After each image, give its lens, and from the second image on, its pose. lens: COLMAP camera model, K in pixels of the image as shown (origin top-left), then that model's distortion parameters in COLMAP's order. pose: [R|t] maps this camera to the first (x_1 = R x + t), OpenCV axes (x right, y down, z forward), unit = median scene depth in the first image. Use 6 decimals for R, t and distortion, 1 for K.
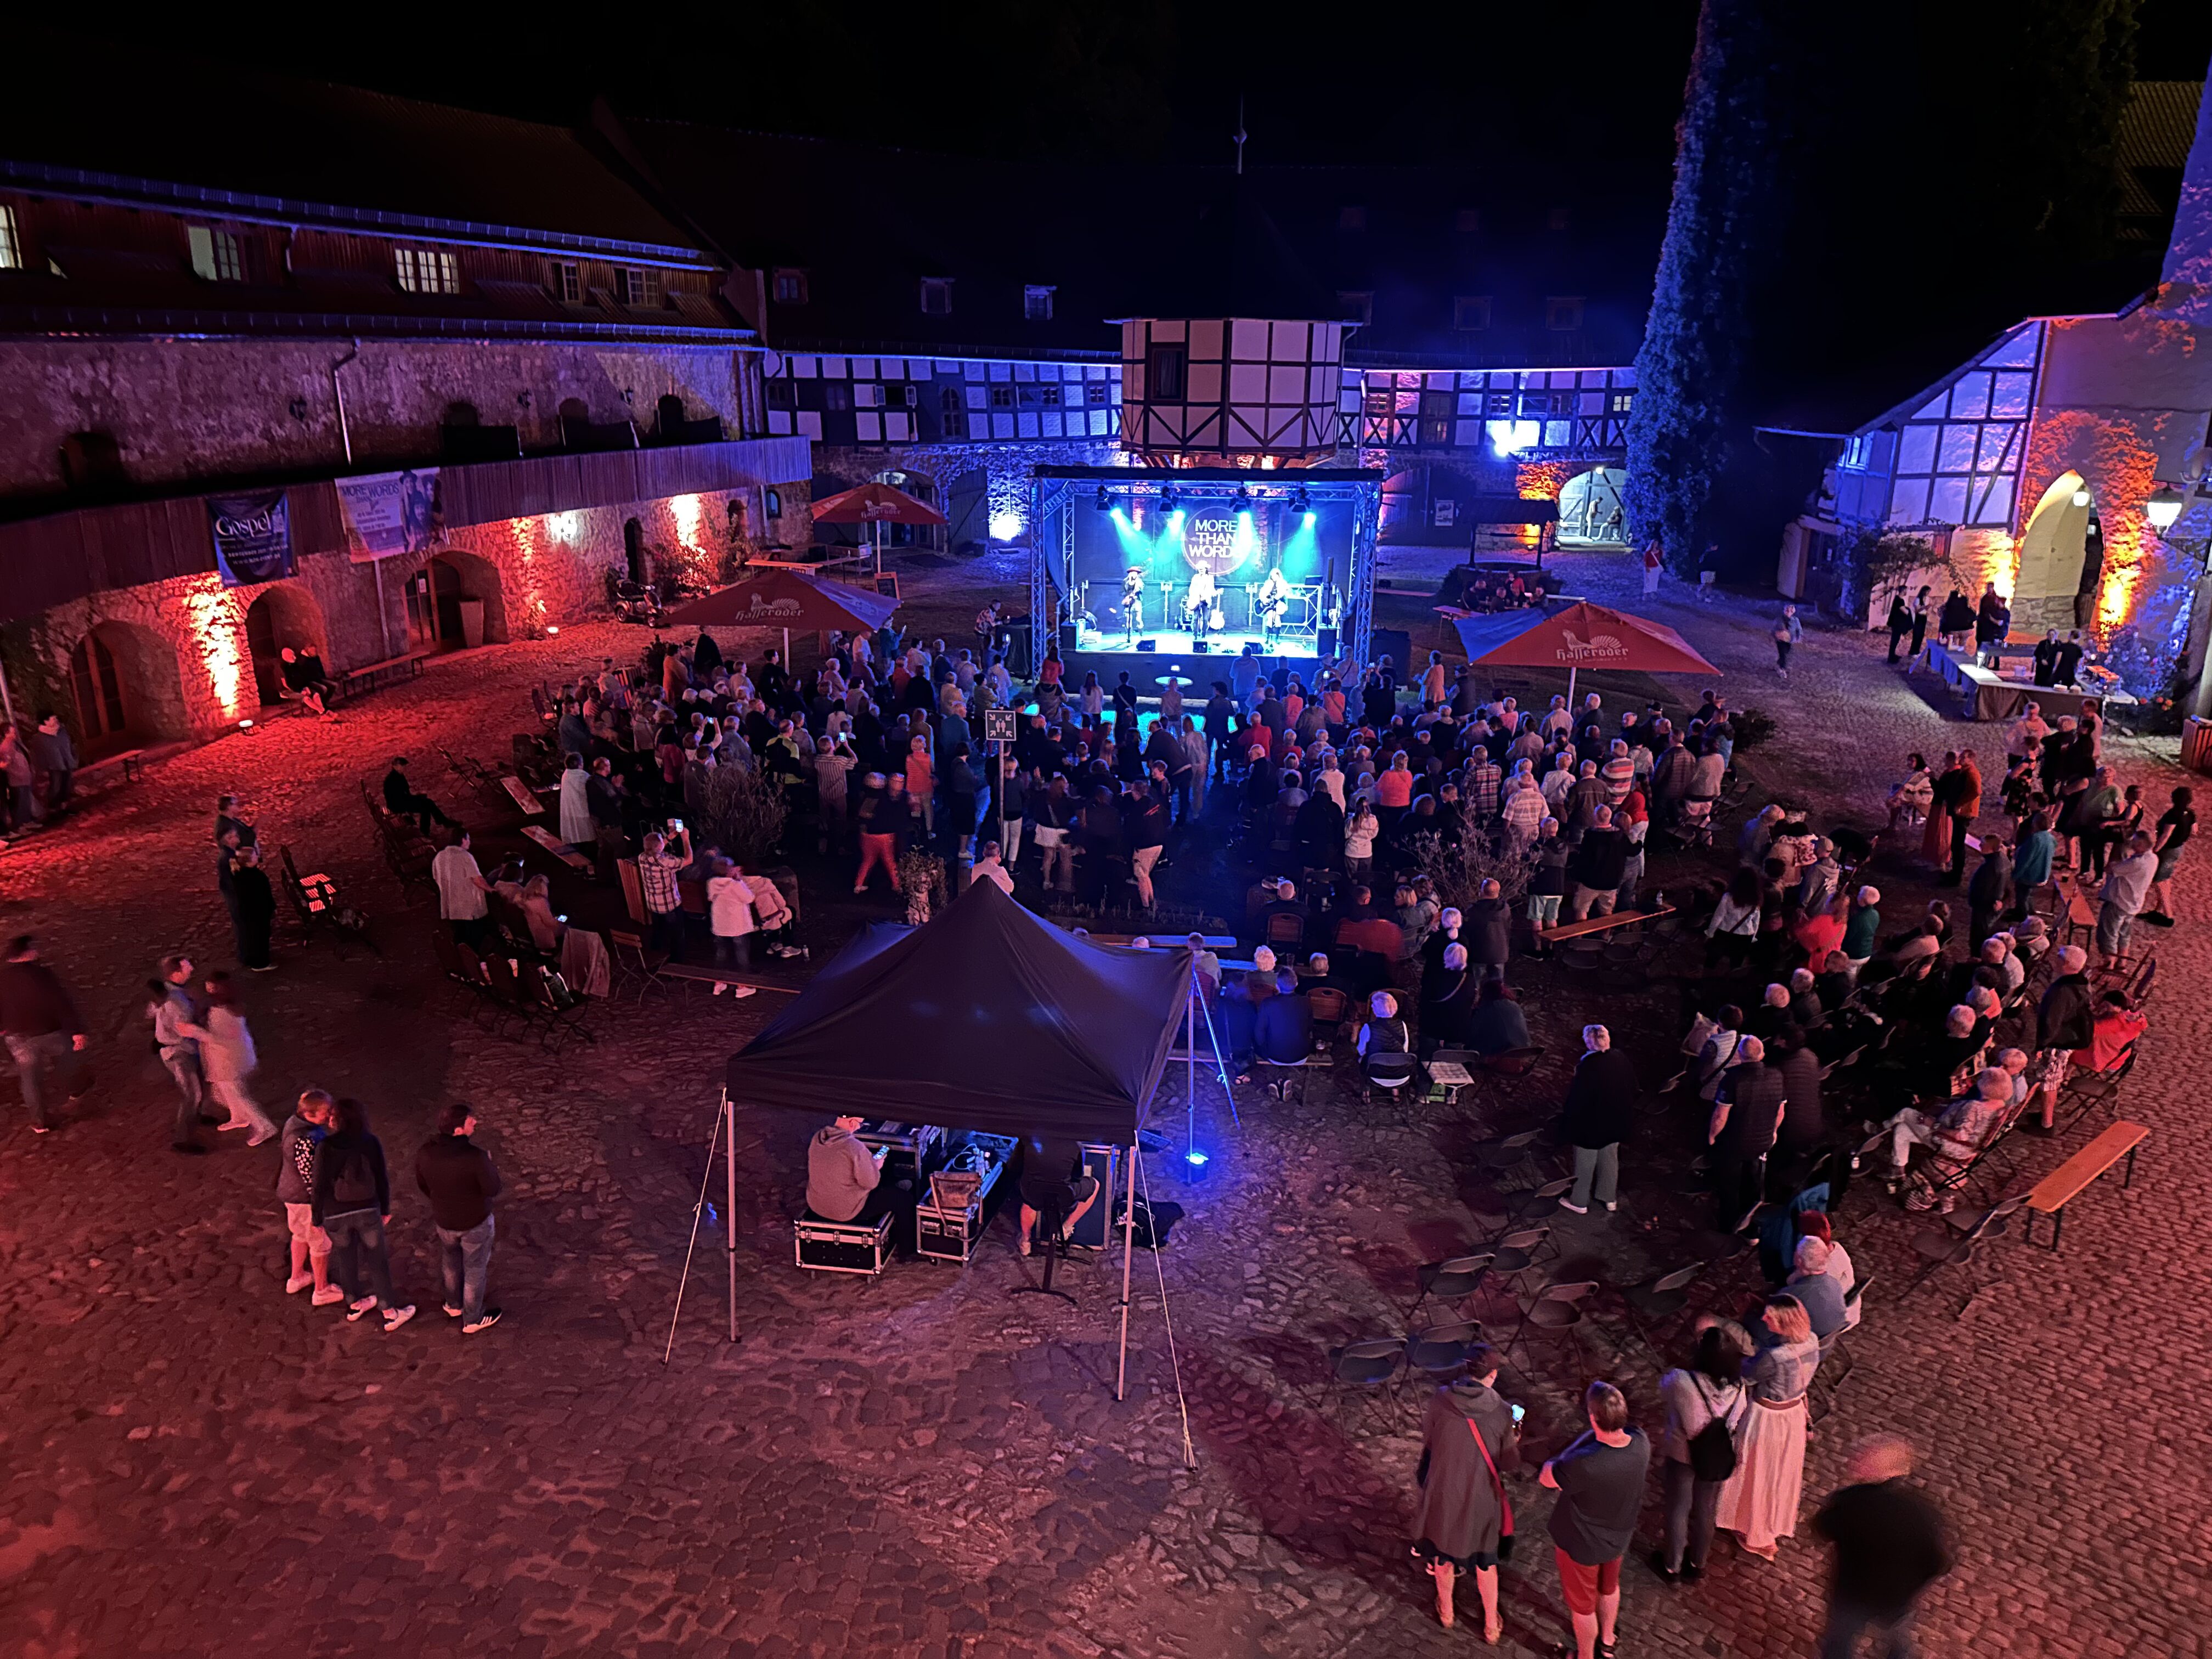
lens RADIAL K [[1562.7, 0, 1106.0], [0, 1562.7, 829.5], [0, 0, 1]] dist [0.165582, -0.272762]
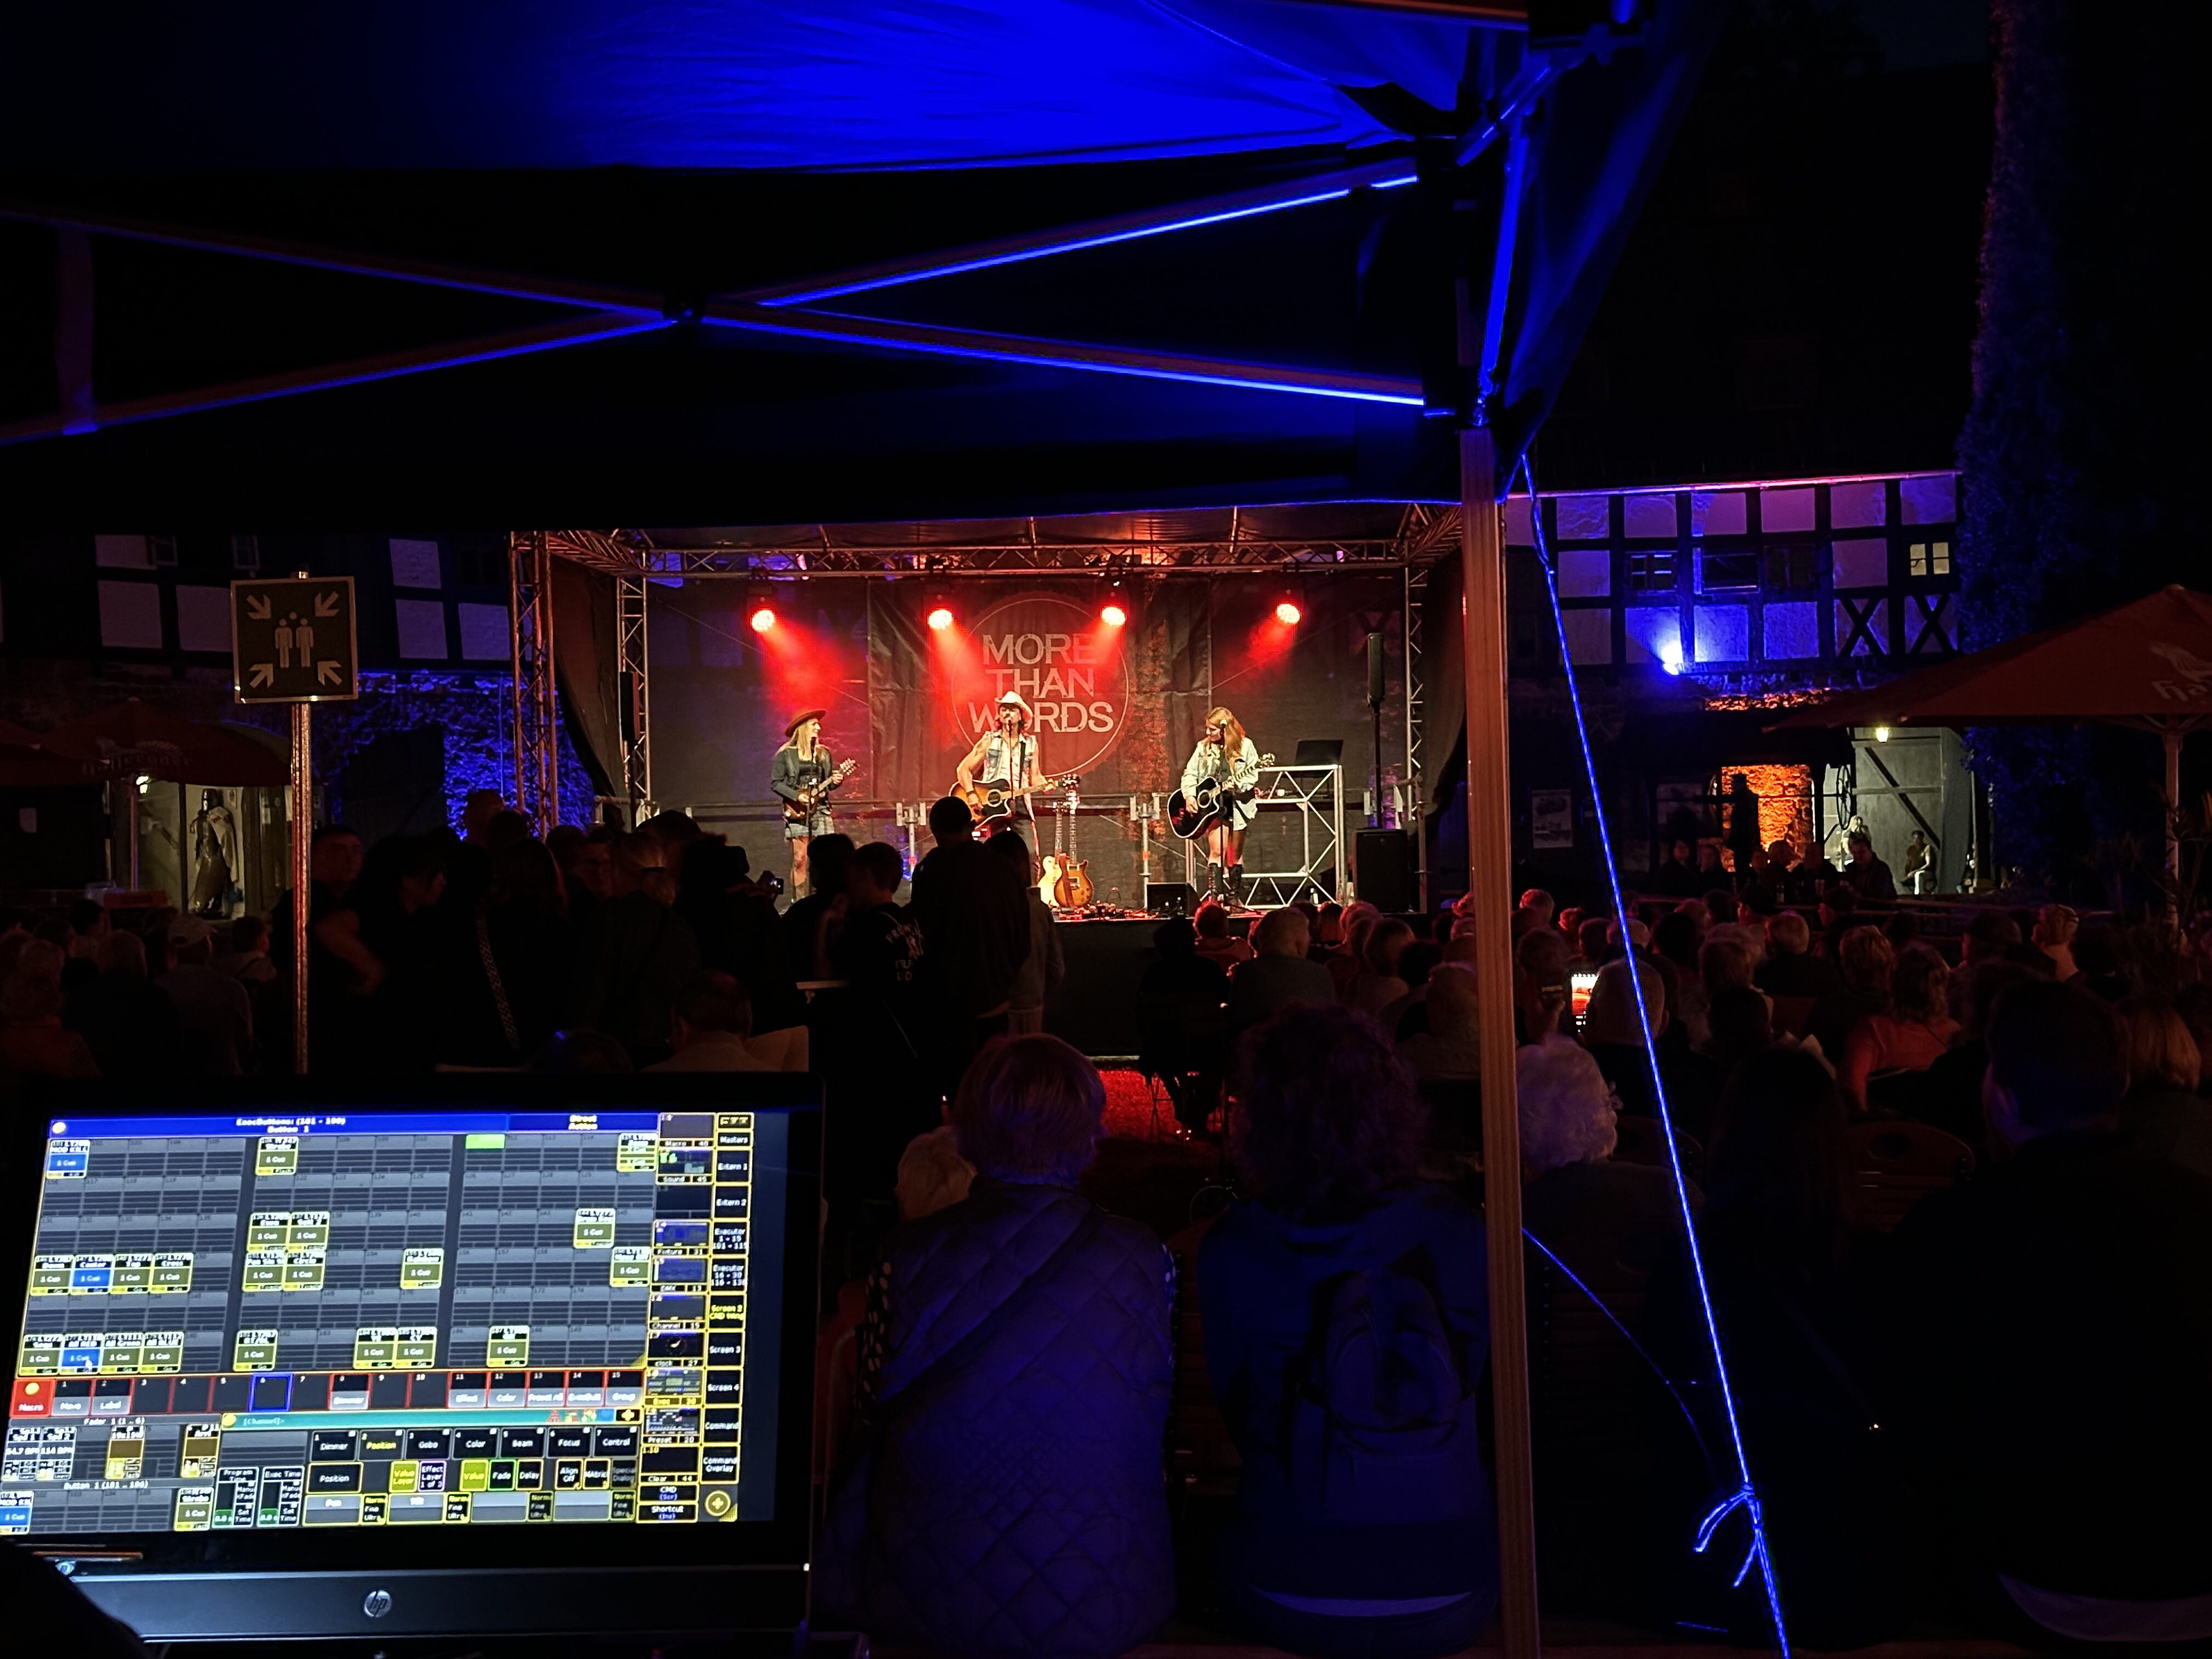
lens RADIAL K [[3154.3, 0, 1106.0], [0, 3154.3, 829.5], [0, 0, 1]] dist [0.194928, -0.329574]
pose [[0.993291, -0.027765, 0.112258, 0.001268], [0.060352, 0.952523, -0.298425, 0.053460], [-0.098642, 0.303197, 0.947809, 0.239328]]
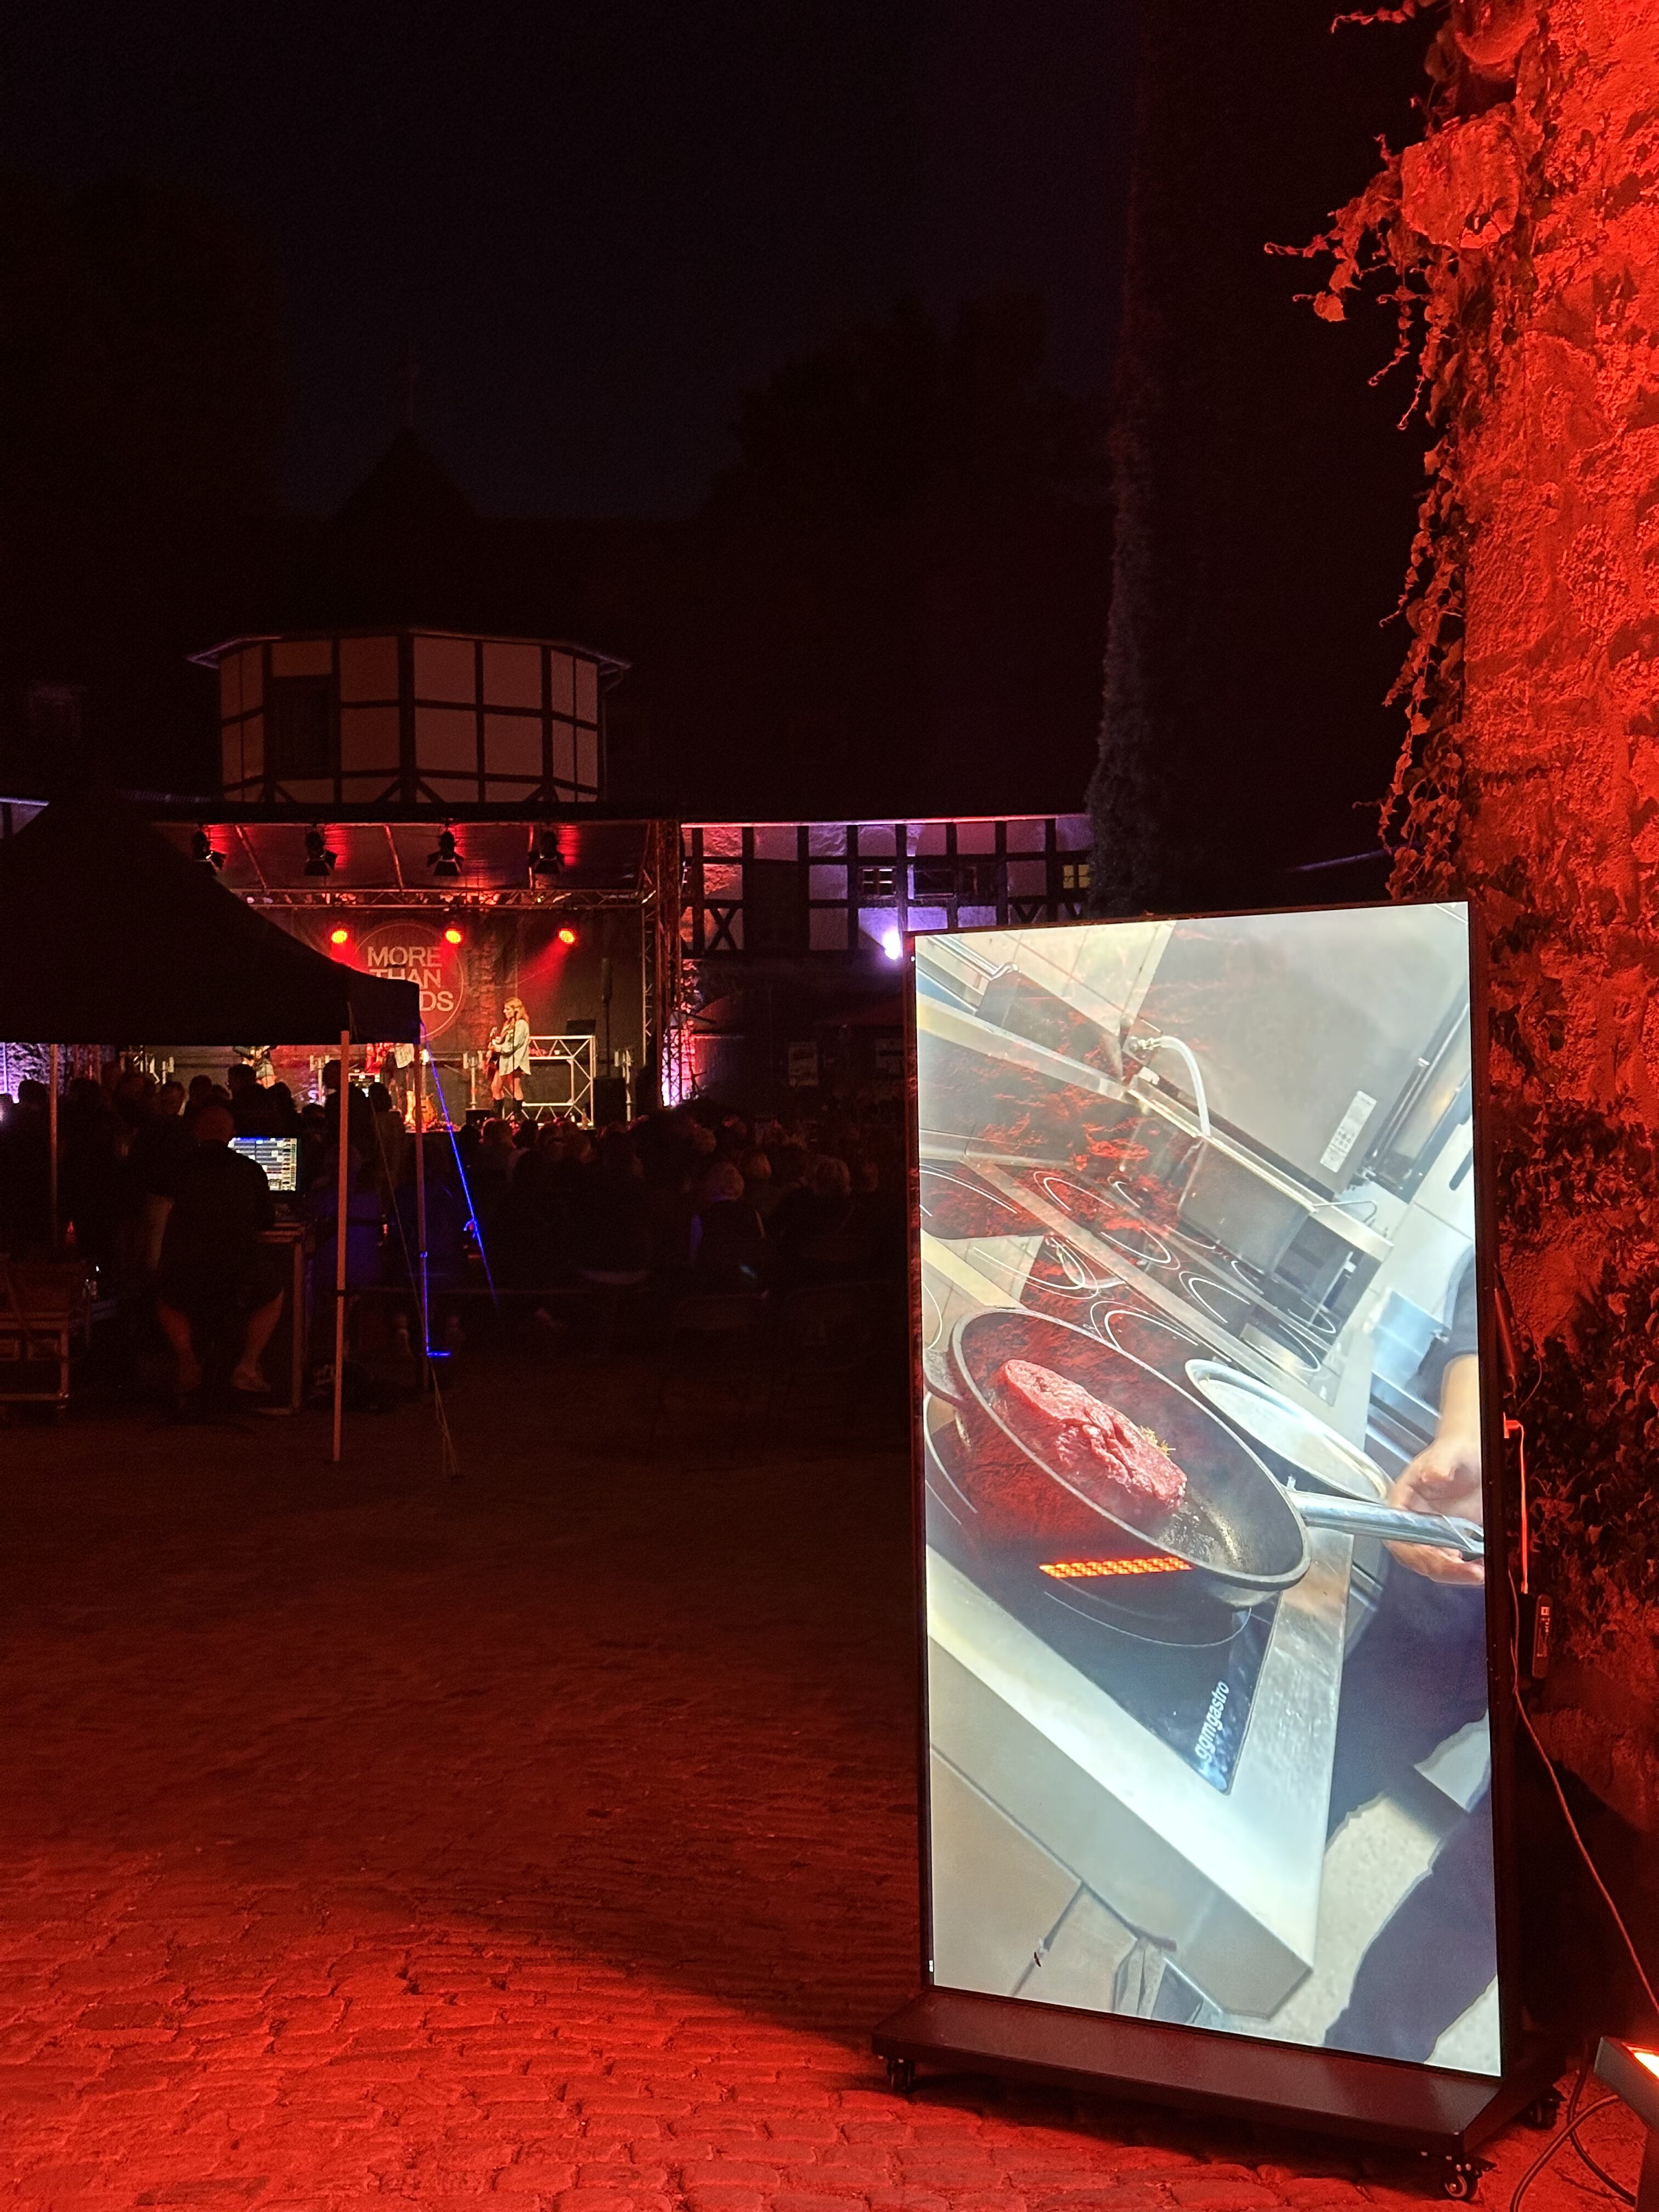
lens RADIAL K [[3154.3, 0, 829.5], [0, 3154.3, 1106.0], [0, 0, 1]] dist [0.194928, -0.329574]
pose [[0.977801, -0.022413, 0.208331, -0.014731], [0.080886, 0.957570, -0.276618, 0.145133], [-0.193292, 0.287329, 0.938126, -0.068105]]
